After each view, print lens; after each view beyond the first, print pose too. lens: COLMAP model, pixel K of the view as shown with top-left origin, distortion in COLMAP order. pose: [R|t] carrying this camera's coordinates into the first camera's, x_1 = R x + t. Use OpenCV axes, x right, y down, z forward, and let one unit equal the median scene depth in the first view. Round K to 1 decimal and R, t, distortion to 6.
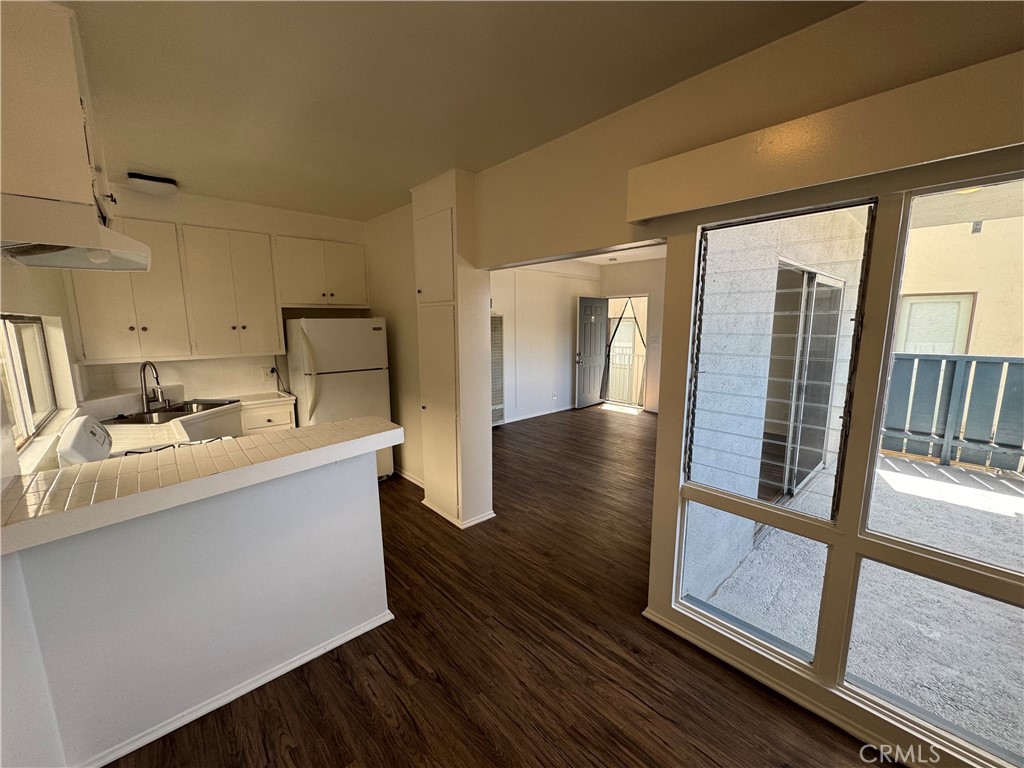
lens RADIAL K [[408.3, 0, 508.8], [0, 408.3, 382.5], [0, 0, 1]] dist [-0.006271, -0.000011]
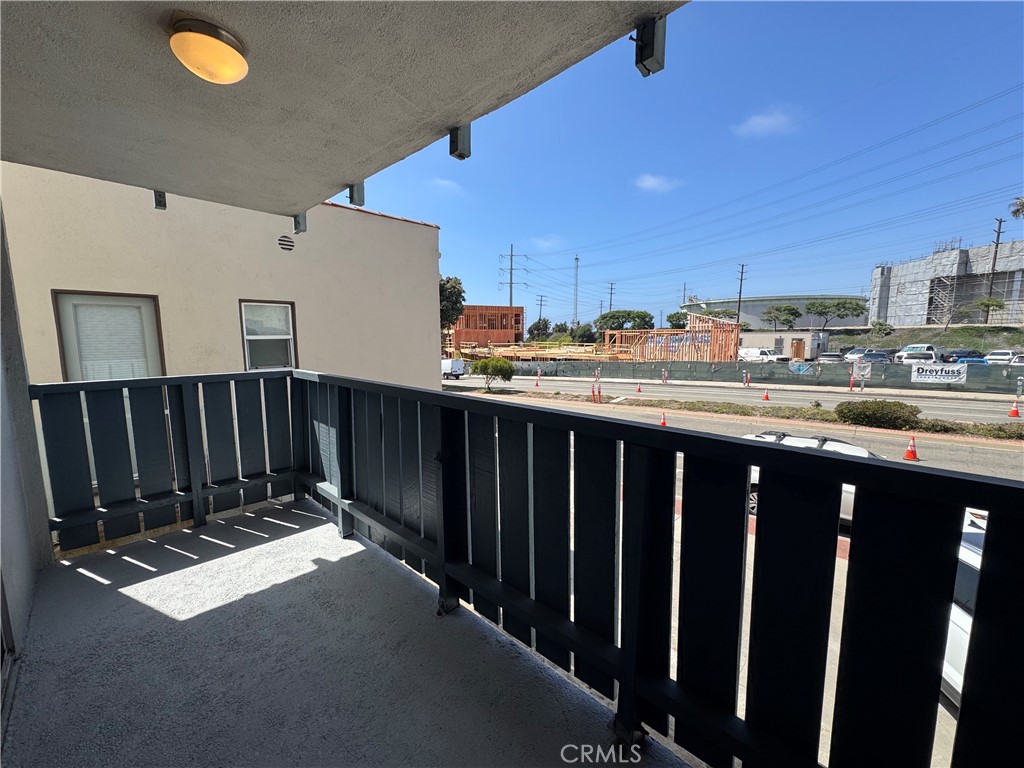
lens RADIAL K [[408.3, 0, 514.6], [0, 408.3, 384.6], [0, 0, 1]] dist [-0.006271, -0.000011]
pose [[-0.070710, -0.116743, 0.990642, 0.618279], [0.149389, 0.980688, 0.126233, -0.099591], [-0.986247, 0.156917, -0.051904, 0.805195]]
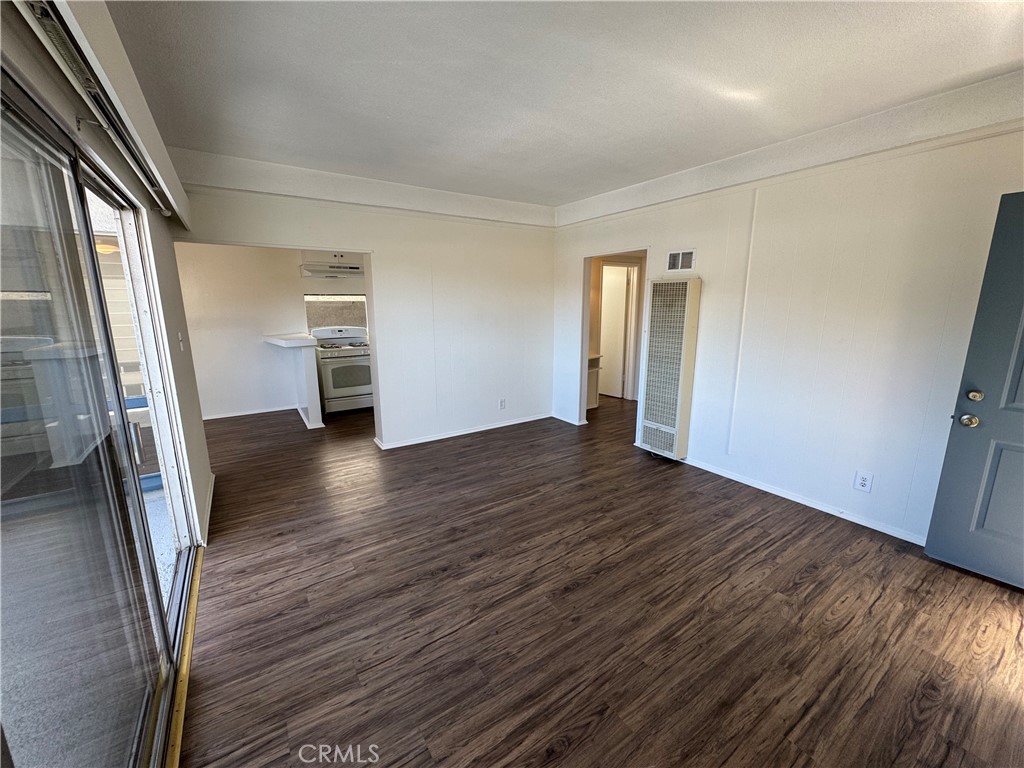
lens RADIAL K [[408.3, 0, 513.4], [0, 408.3, 381.9], [0, 0, 1]] dist [-0.006271, -0.000011]
pose [[-0.142141, 0.194445, -0.970560, 1.467714], [-0.141032, 0.966534, 0.214293, -0.270604], [0.979748, 0.167339, -0.109961, 2.019147]]
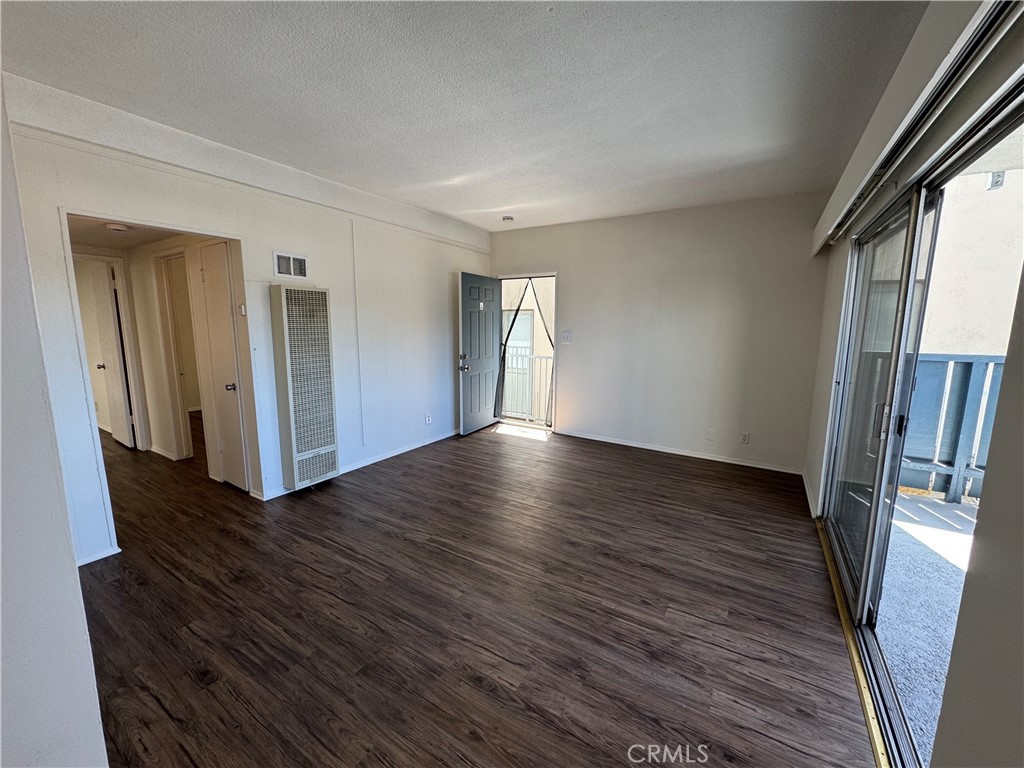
lens RADIAL K [[408.3, 0, 508.0], [0, 408.3, 383.1], [0, 0, 1]] dist [-0.006271, -0.000011]
pose [[0.963323, -0.025244, 0.267154, 0.173855], [0.025839, 0.999665, 0.001286, -0.068526], [-0.267097, 0.005665, 0.963653, 0.920062]]
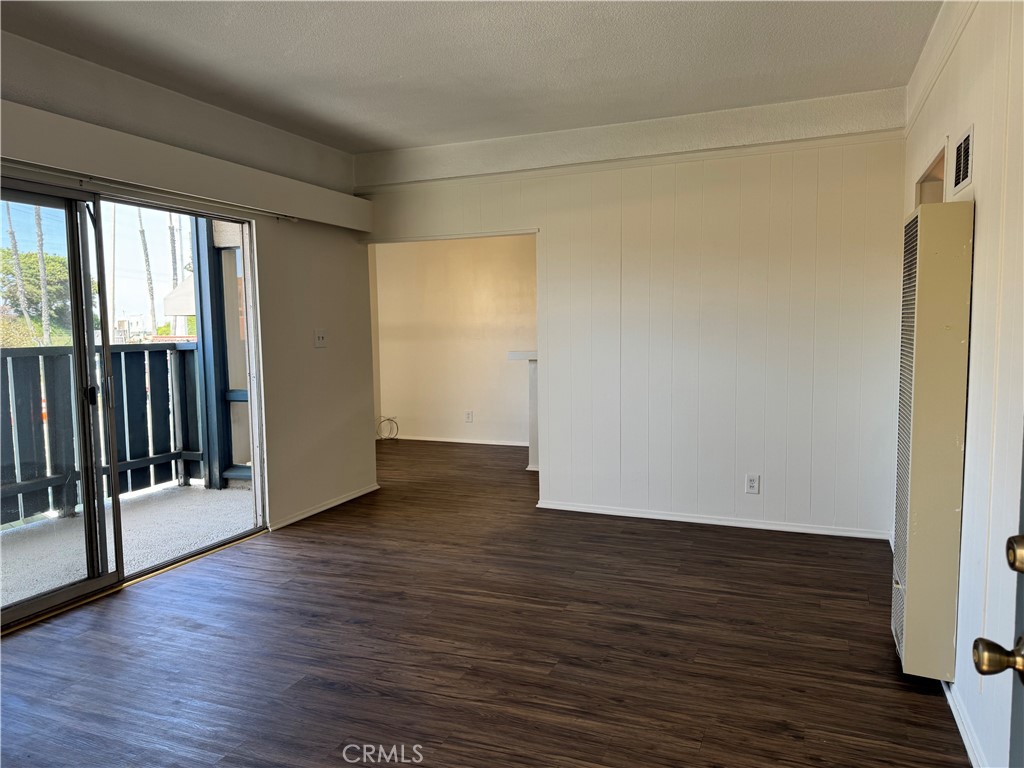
lens RADIAL K [[720.7, 0, 512.6], [0, 720.7, 380.0], [0, 0, 1]] dist [0.036730, -0.041889]
pose [[-0.900027, 0.051806, -0.432744, 0.897747], [-0.044335, 0.976877, 0.209155, -0.349582], [0.433573, 0.207431, -0.876919, 3.065410]]
